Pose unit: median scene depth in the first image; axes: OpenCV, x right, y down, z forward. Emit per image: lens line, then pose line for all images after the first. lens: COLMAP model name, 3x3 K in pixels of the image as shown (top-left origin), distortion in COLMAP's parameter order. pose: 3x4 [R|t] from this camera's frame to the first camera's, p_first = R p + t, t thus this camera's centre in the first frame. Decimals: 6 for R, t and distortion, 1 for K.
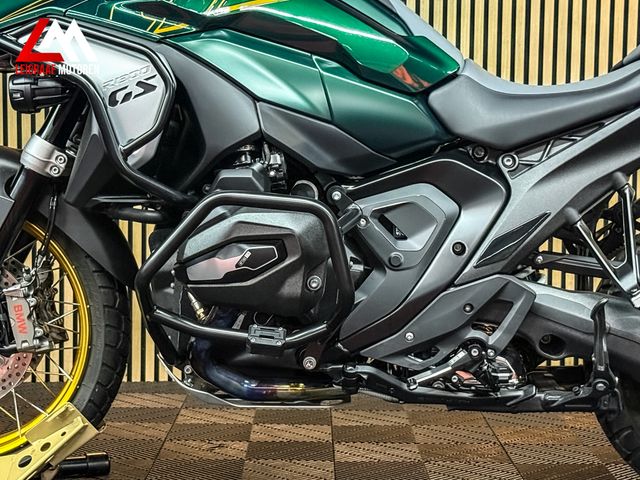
lens RADIAL K [[1374.5, 0, 316.4], [0, 1374.5, 241.9], [0, 0, 1]] dist [0.143270, 0.057696]
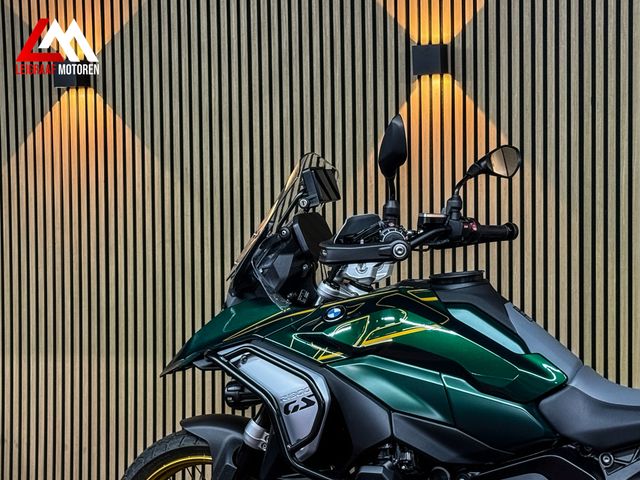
lens RADIAL K [[1374.5, 0, 316.4], [0, 1374.5, 241.9], [0, 0, 1]] dist [0.143270, 0.057696]
pose [[0.930018, -0.000140, -0.367515, 0.357191], [-0.010373, 0.999592, -0.026630, -0.218494], [0.367369, 0.028578, 0.929636, -0.244033]]
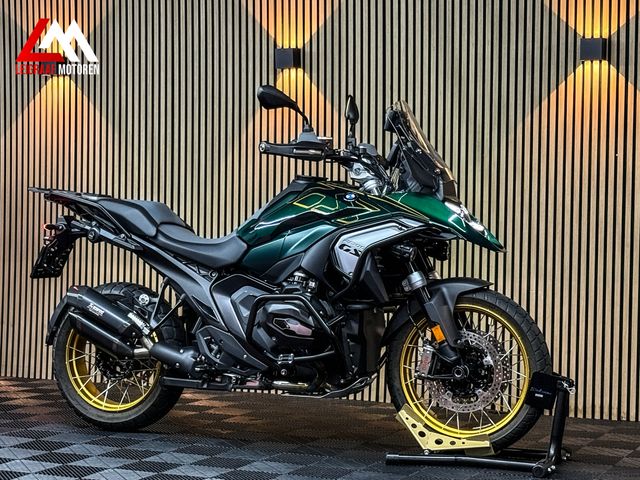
lens RADIAL K [[1401.7, 0, 307.8], [0, 1401.7, 238.4], [0, 0, 1]] dist [0.120667, 0.195172]
pose [[0.910855, 0.011813, -0.412558, 1.029137], [-0.036159, 0.998031, -0.051257, -0.009158], [0.411140, 0.061606, 0.909488, -0.999694]]
